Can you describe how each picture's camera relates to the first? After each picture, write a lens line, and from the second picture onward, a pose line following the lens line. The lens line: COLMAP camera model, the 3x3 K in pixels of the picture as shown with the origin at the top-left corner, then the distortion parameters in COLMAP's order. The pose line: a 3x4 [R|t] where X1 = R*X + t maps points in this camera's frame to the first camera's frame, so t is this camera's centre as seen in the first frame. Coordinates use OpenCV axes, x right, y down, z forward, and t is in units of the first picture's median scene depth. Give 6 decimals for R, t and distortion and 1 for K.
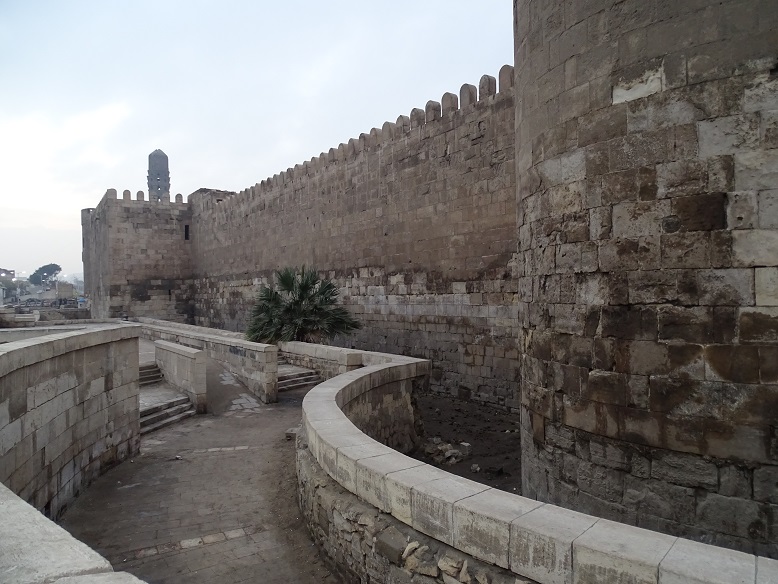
lens RADIAL K [[553.7, 0, 387.9], [0, 553.7, 293.8], [0, 0, 1]] dist [-0.006907, 0.003326]
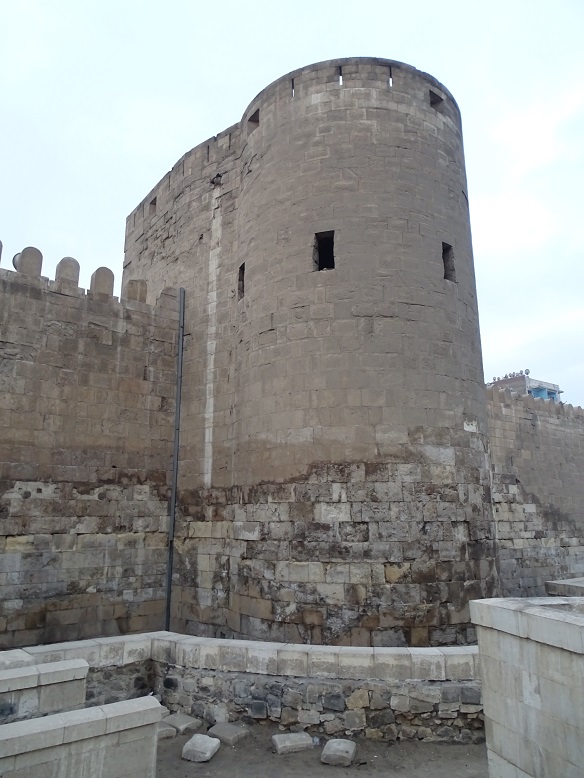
lens RADIAL K [[553.7, 0, 288.8], [0, 553.7, 384.4], [0, 0, 1]] dist [-0.006907, 0.003326]
pose [[-0.065632, 0.251551, 0.965616, -1.271327], [0.007118, 0.967796, -0.251635, -0.020351], [-0.997819, -0.009642, -0.065309, 1.551367]]
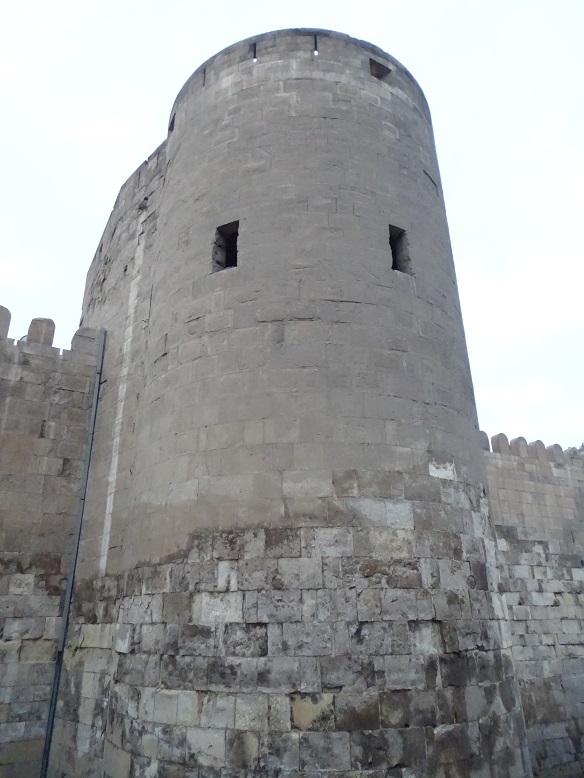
lens RADIAL K [[553.7, 0, 286.8], [0, 553.7, 384.2], [0, 0, 1]] dist [-0.006907, 0.003326]
pose [[0.079509, 0.404473, 0.911087, -0.760494], [0.014202, 0.913428, -0.406751, -0.023539], [-0.996733, 0.045280, 0.066882, 1.109446]]
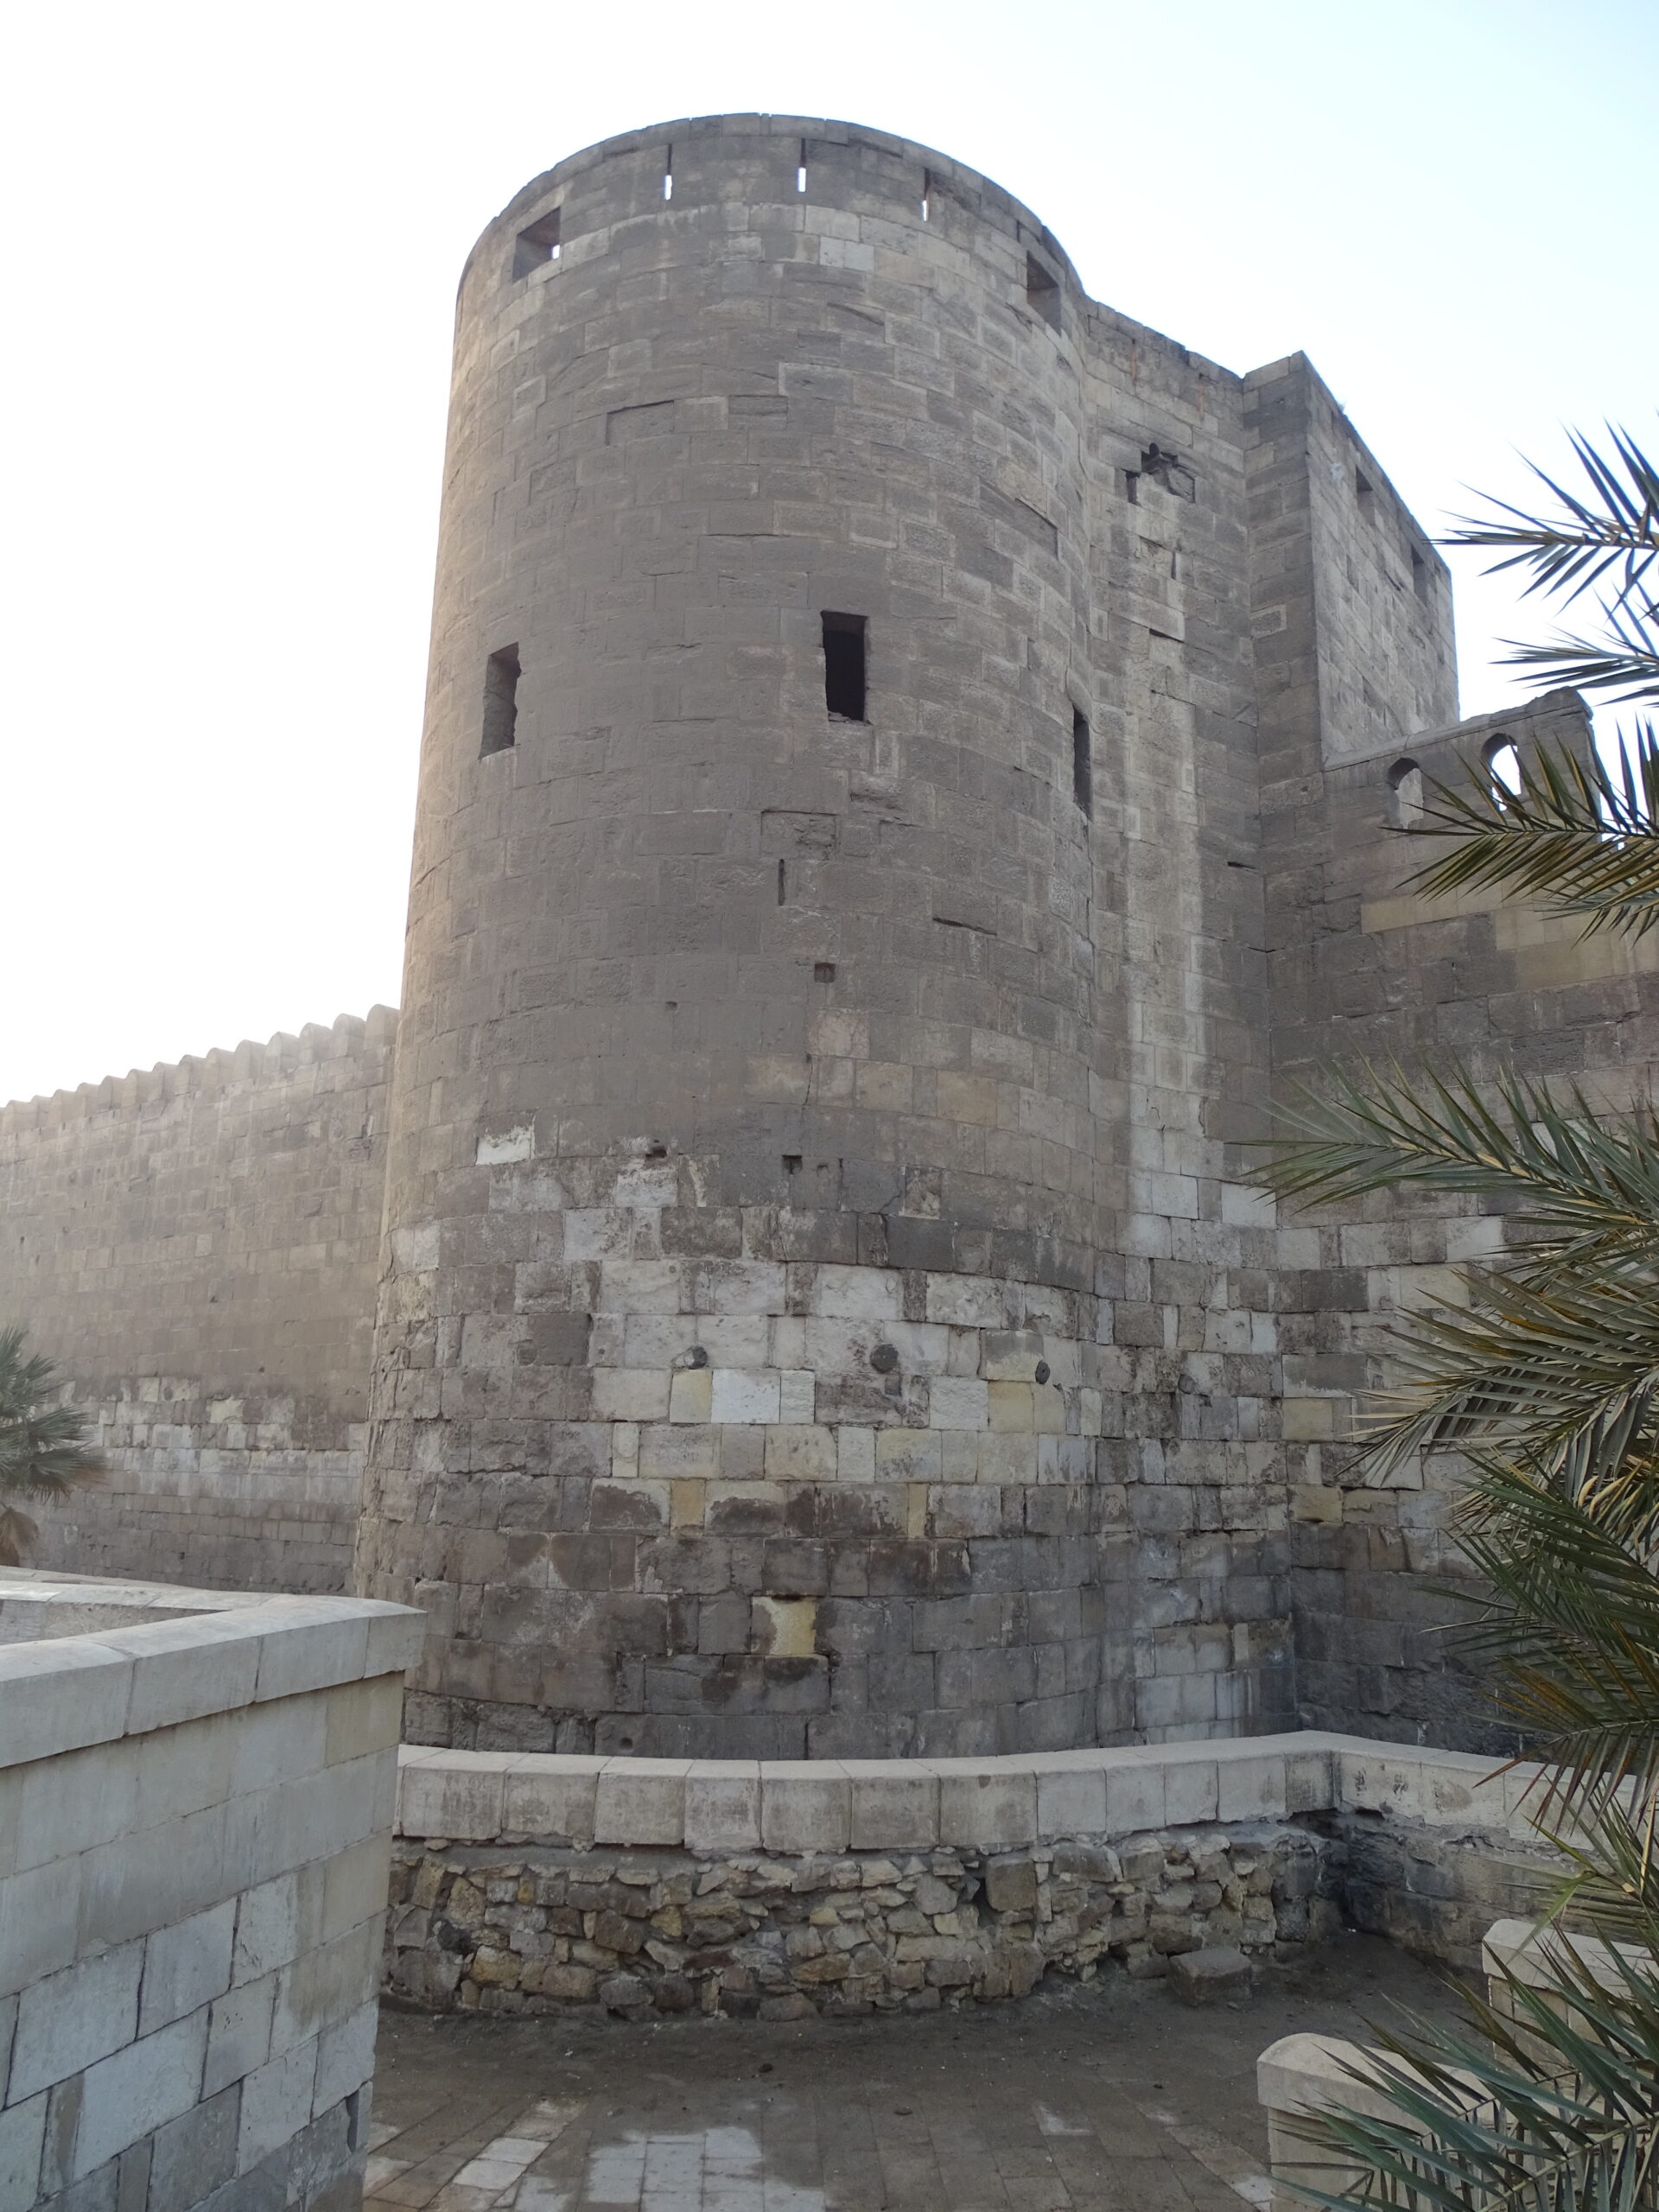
lens RADIAL K [[1574.4, 0, 824.5], [0, 1574.4, 1103.5], [0, 0, 1]] dist [-0.006907, 0.003326]
pose [[0.950937, 0.100374, 0.292649, 0.219740], [-0.033398, 0.973685, -0.225436, 0.000733], [-0.307576, 0.204602, 0.929266, -0.822260]]
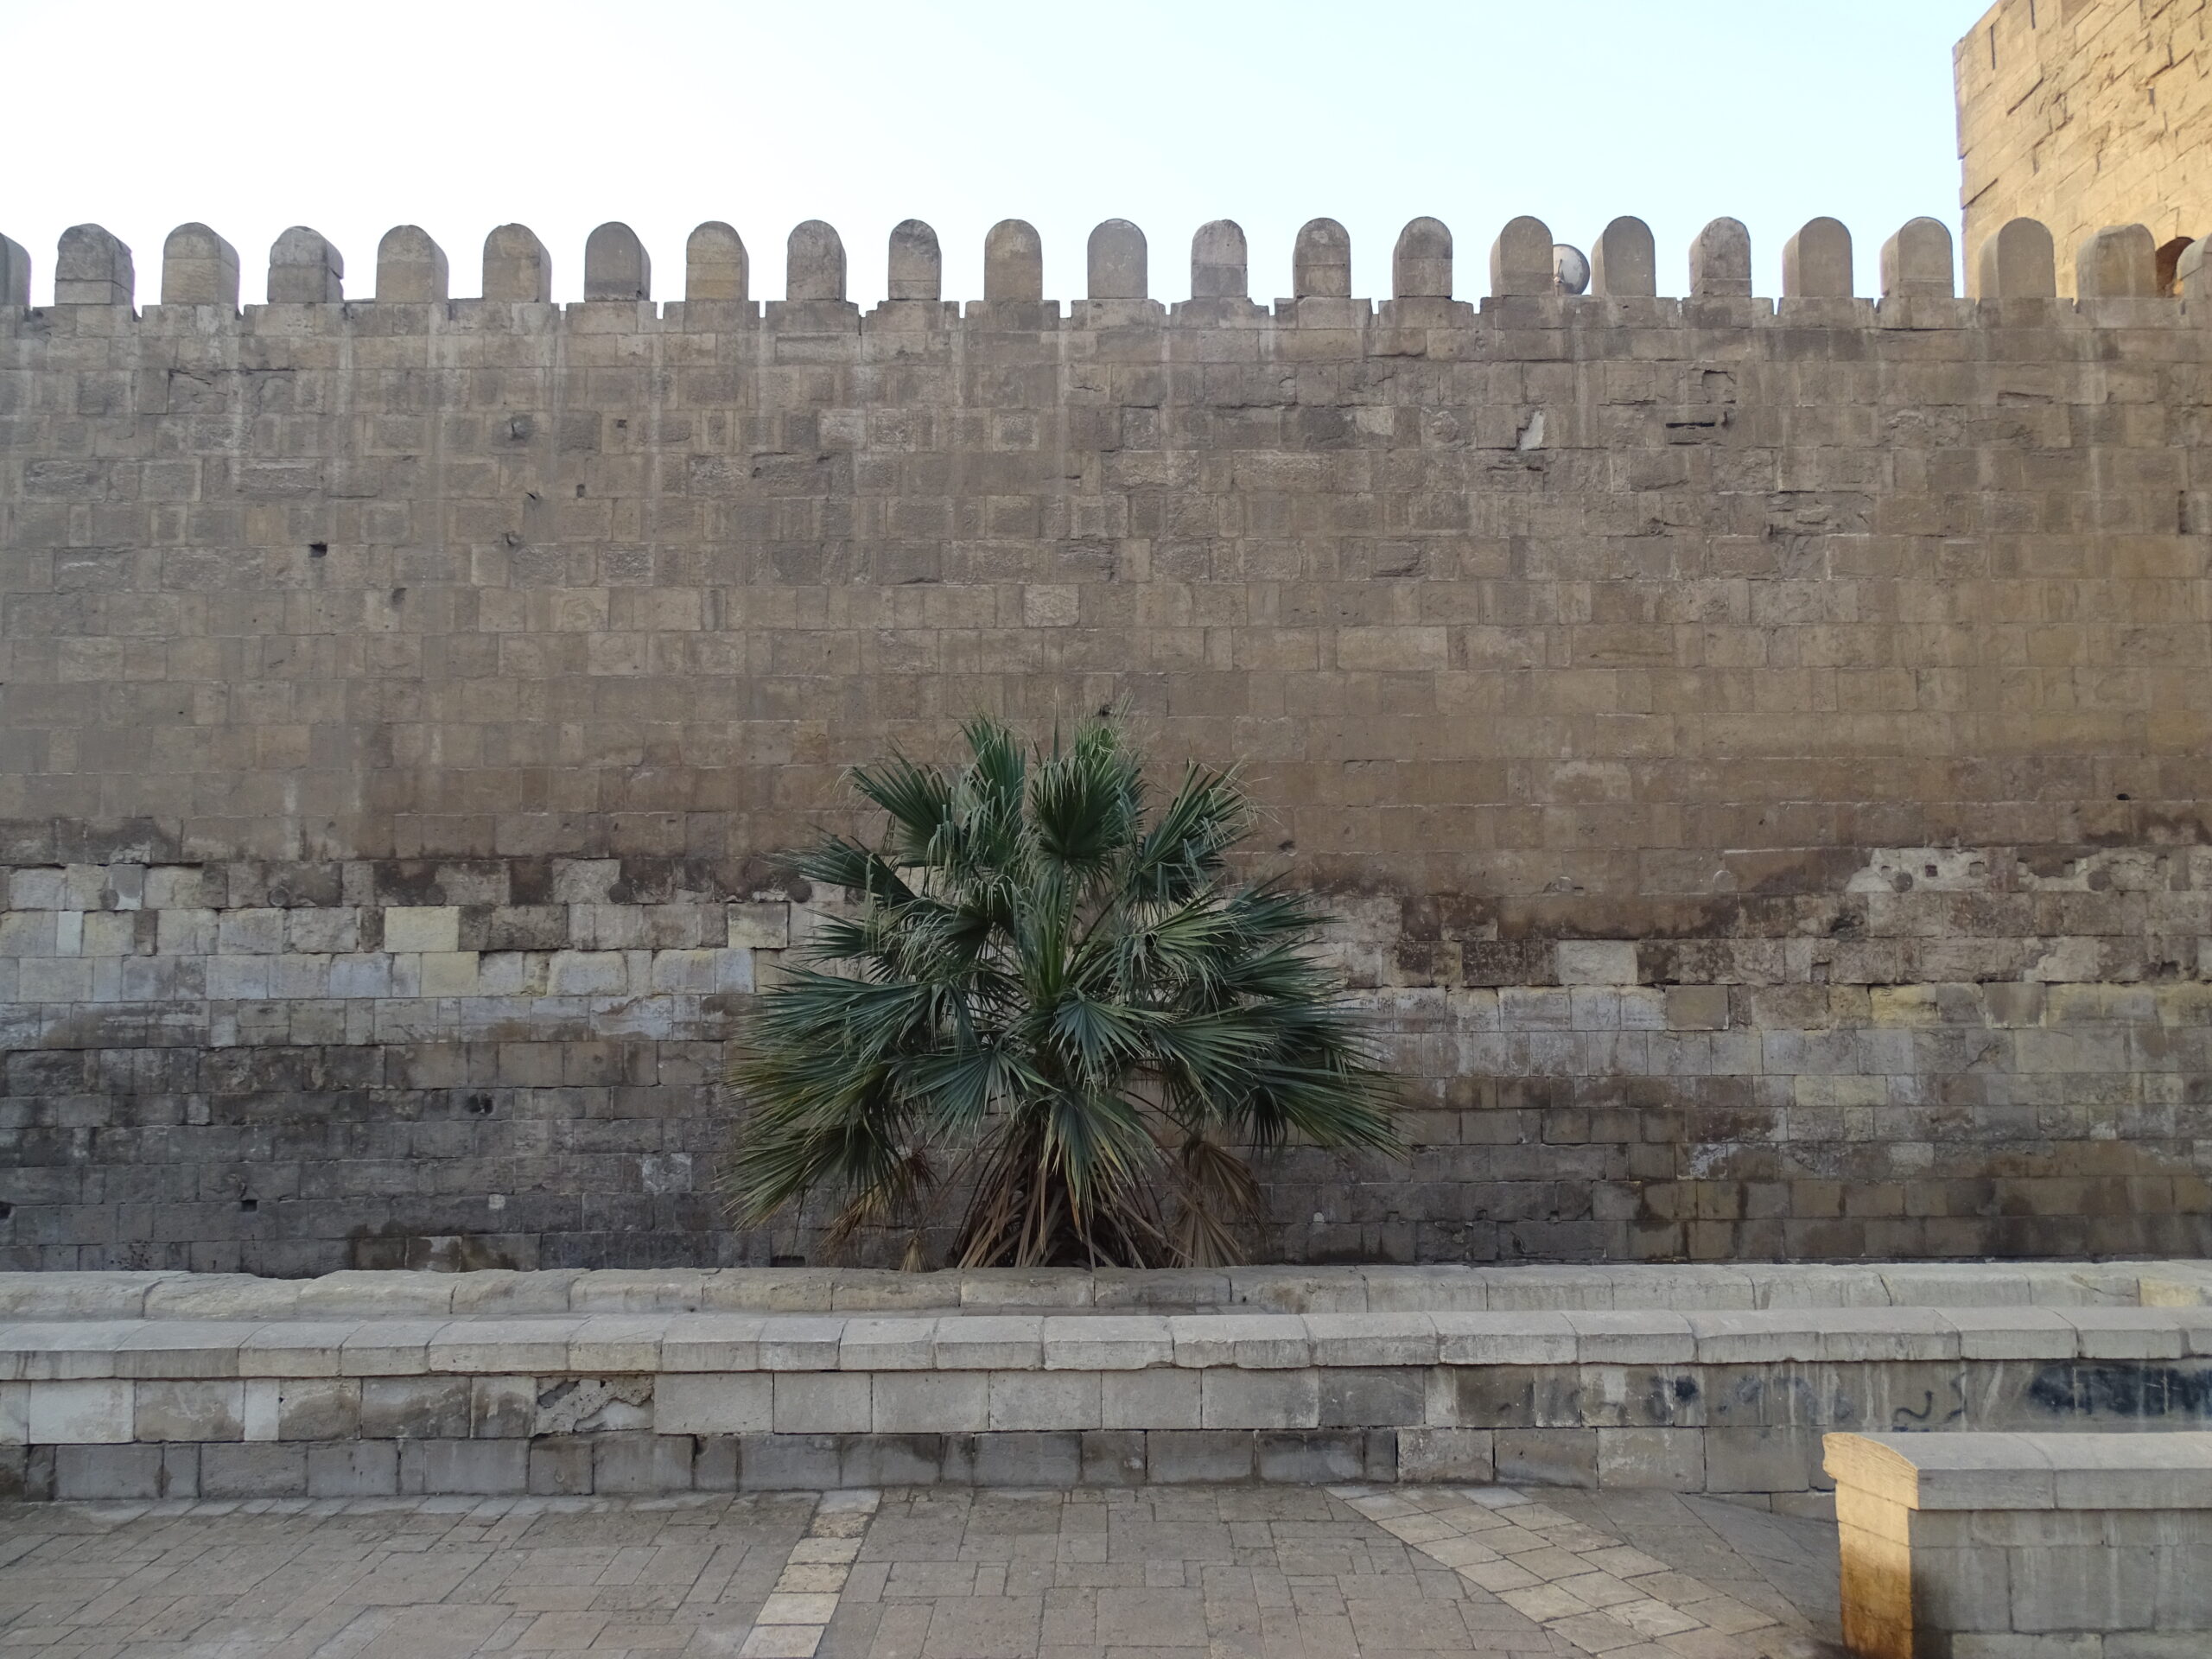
lens RADIAL K [[1574.4, 0, 1100.0], [0, 1574.4, 825.6], [0, 0, 1]] dist [-0.006907, 0.003326]
pose [[0.557806, 0.080166, 0.826091, -1.566098], [-0.003926, 0.995568, -0.093961, -0.012907], [-0.829962, 0.049169, 0.555648, 1.999609]]
